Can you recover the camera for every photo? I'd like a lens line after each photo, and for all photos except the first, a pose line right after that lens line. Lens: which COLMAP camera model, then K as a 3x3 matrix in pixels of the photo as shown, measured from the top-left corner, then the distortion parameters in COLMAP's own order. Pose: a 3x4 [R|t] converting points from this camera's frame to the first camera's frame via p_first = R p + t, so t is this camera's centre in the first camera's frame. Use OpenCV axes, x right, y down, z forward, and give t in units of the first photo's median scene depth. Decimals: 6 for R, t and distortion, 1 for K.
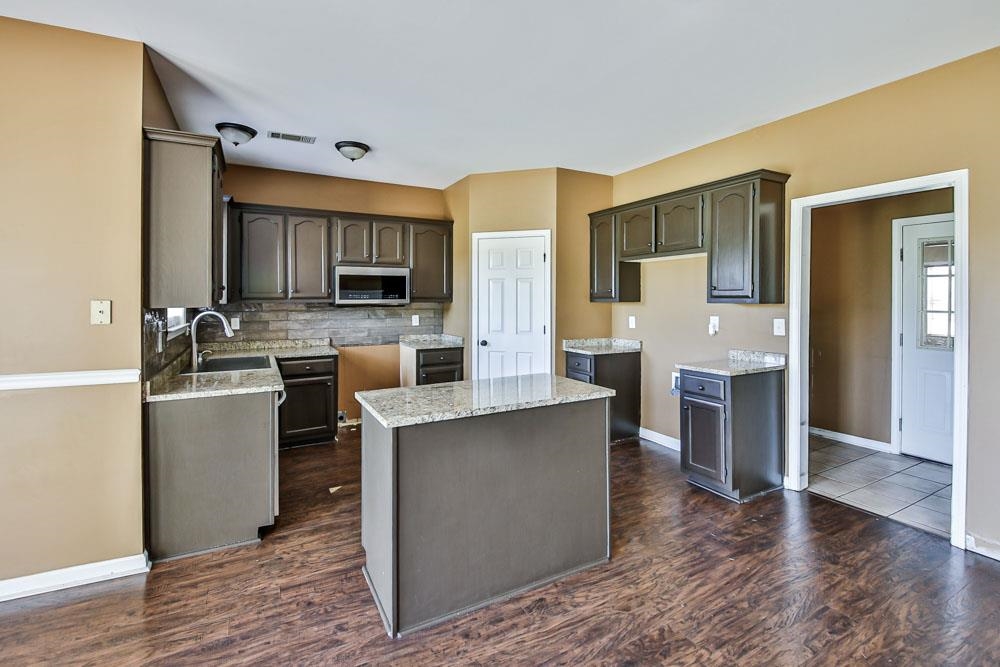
lens RADIAL K [[445.2, 0, 477.0], [0, 445.2, 304.0], [0, 0, 1]] dist [-0.000997, -0.001795]
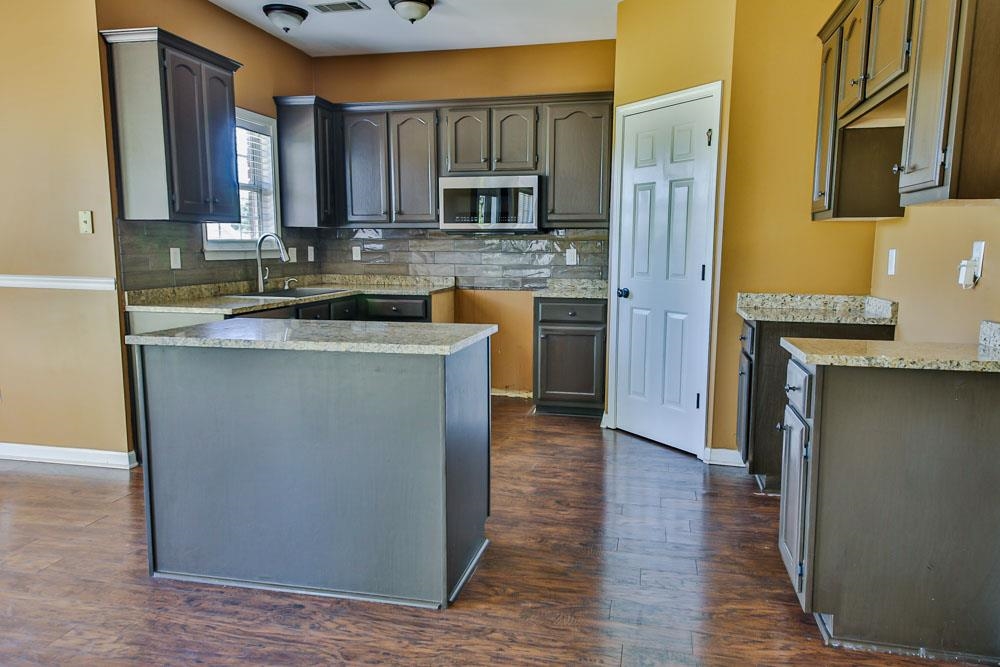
lens RADIAL K [[677.1, 0, 504.4], [0, 677.1, 338.7], [0, 0, 1]] dist [0.047837, -0.009213]
pose [[0.765863, 0.094684, -0.635994, 0.958755], [-0.015520, 0.991533, 0.128926, 0.064010], [0.642816, -0.088869, 0.760848, 0.347933]]
